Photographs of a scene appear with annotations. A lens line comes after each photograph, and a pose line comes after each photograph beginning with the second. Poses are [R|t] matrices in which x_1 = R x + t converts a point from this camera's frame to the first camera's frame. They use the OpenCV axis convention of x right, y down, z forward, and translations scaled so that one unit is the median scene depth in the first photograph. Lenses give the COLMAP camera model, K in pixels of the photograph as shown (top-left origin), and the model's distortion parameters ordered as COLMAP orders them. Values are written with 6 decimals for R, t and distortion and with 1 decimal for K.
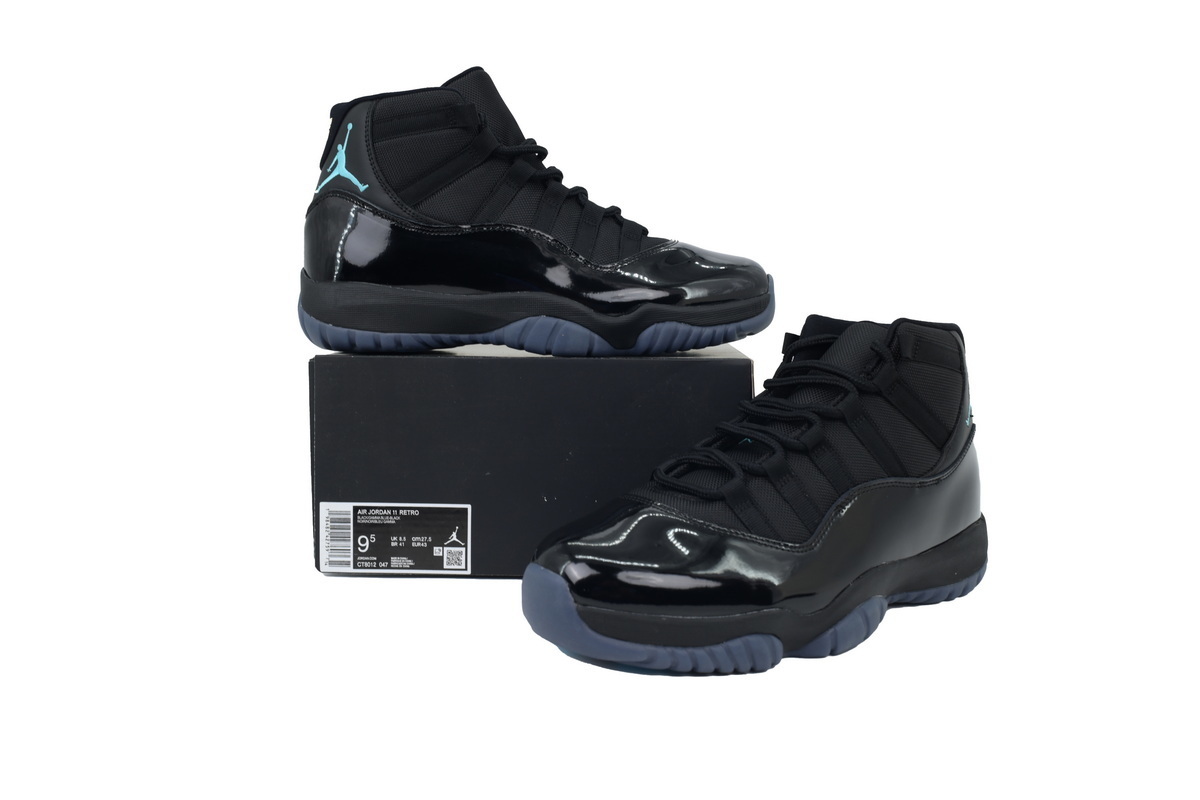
lens RADIAL K [[932.3, 0, 599.9], [0, 932.3, 401.1], [0, 0, 1]] dist [-0.002226, -0.000853]
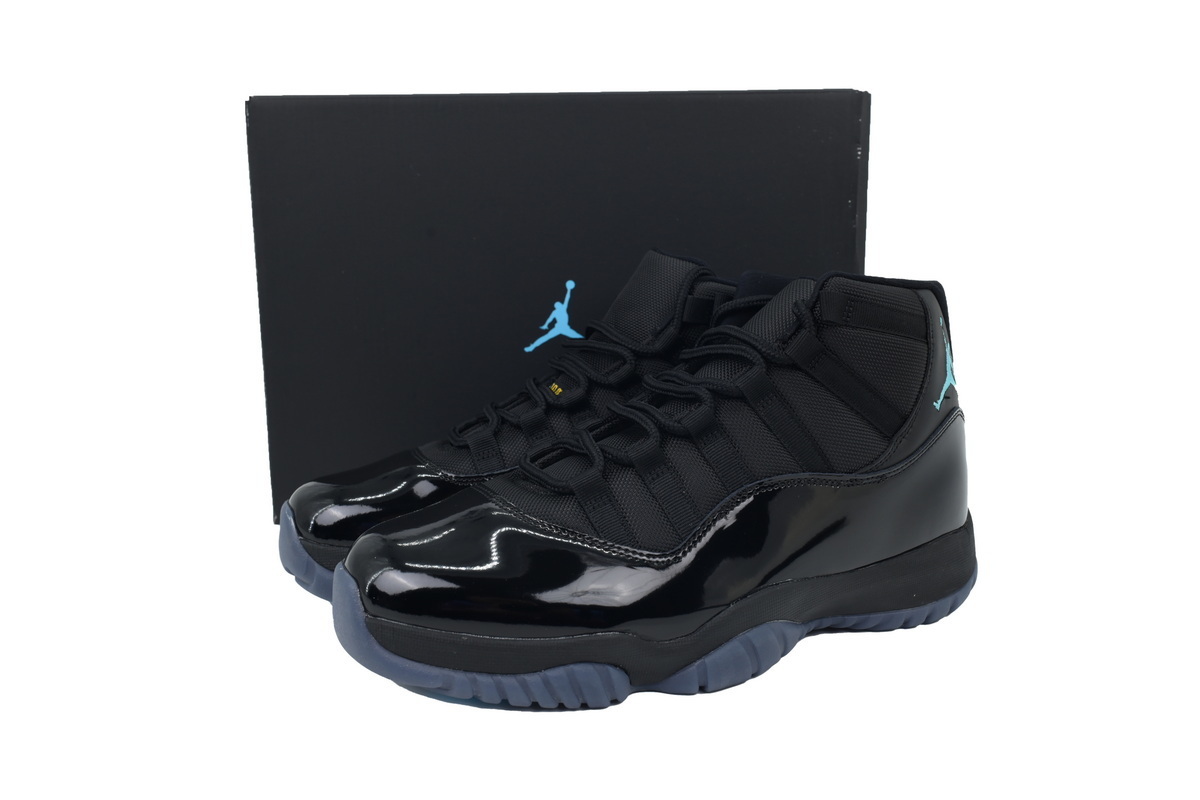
lens RADIAL K [[932.3, 0, 599.5], [0, 932.3, 395.4], [0, 0, 1]] dist [-0.002226, -0.000853]
pose [[0.982662, 0.011661, -0.185038, 0.294379], [-0.009071, 0.999849, 0.014840, 0.006393], [0.185183, -0.012904, 0.982619, 0.193538]]
